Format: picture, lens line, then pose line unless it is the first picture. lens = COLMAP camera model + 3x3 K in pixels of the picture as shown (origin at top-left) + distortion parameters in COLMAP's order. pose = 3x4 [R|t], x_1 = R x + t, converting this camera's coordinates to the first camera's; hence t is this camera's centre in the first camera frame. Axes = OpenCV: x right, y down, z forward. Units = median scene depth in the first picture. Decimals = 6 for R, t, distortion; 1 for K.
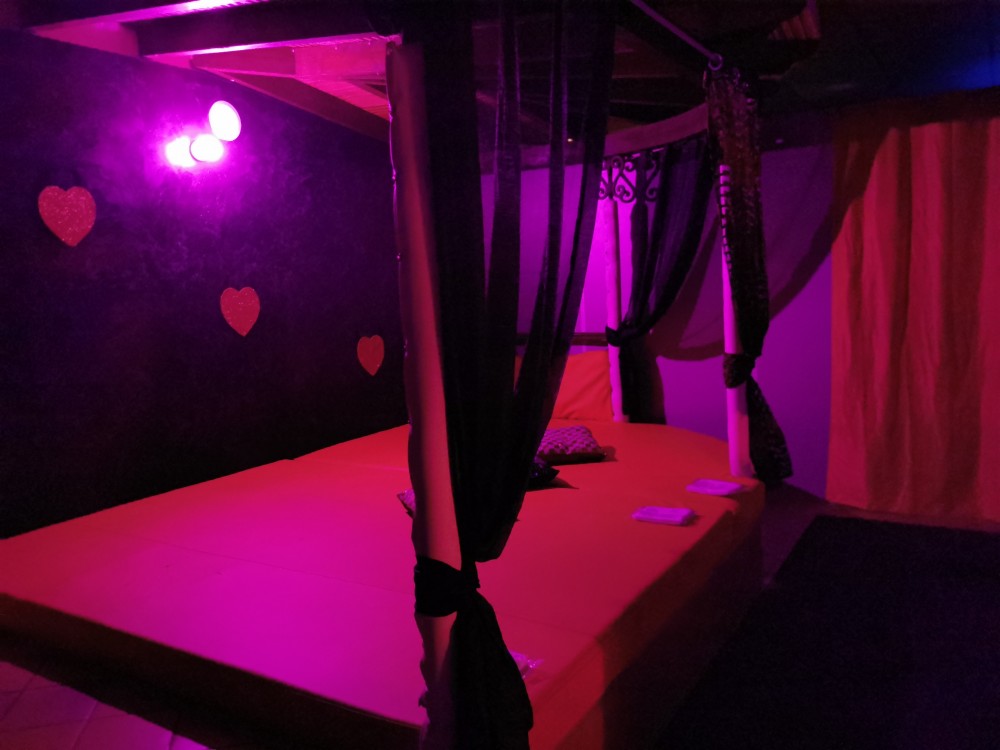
lens RADIAL K [[785.8, 0, 500.0], [0, 785.8, 375.0], [0, 0, 1]] dist [0.000125, 0.002561]
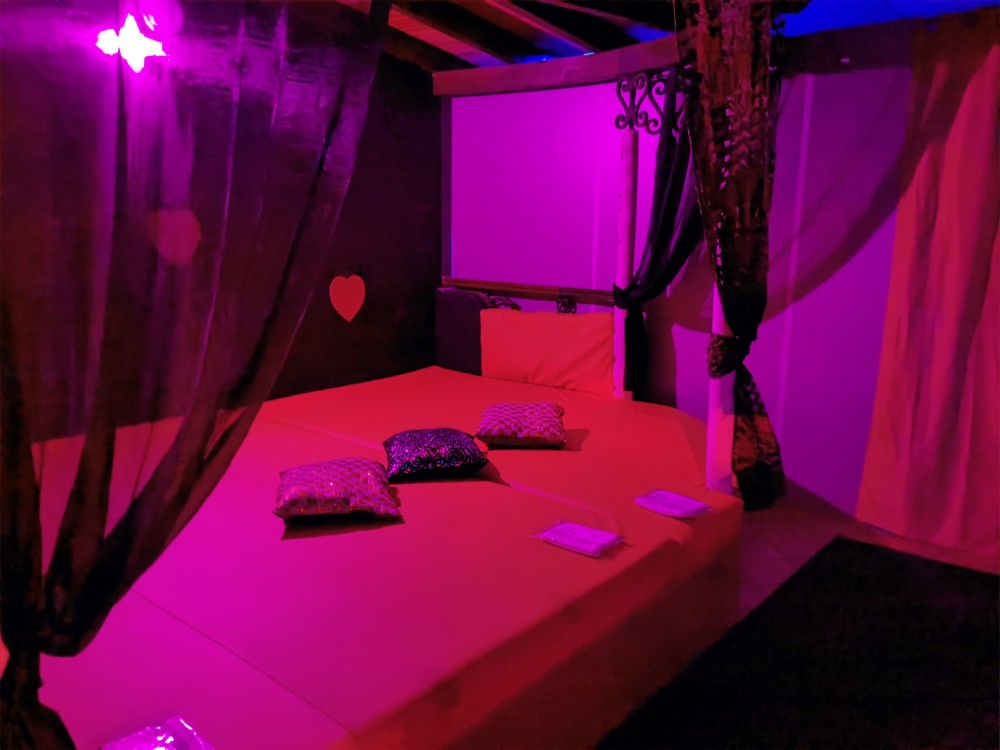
lens RADIAL K [[784.9, 0, 499.7], [0, 784.9, 403.1], [0, 0, 1]] dist [-0.008130, -0.006988]
pose [[0.988347, 0.090727, -0.122226, 0.137870], [-0.076844, 0.990519, 0.113876, -0.023552], [0.131399, -0.103156, 0.985948, 0.154979]]
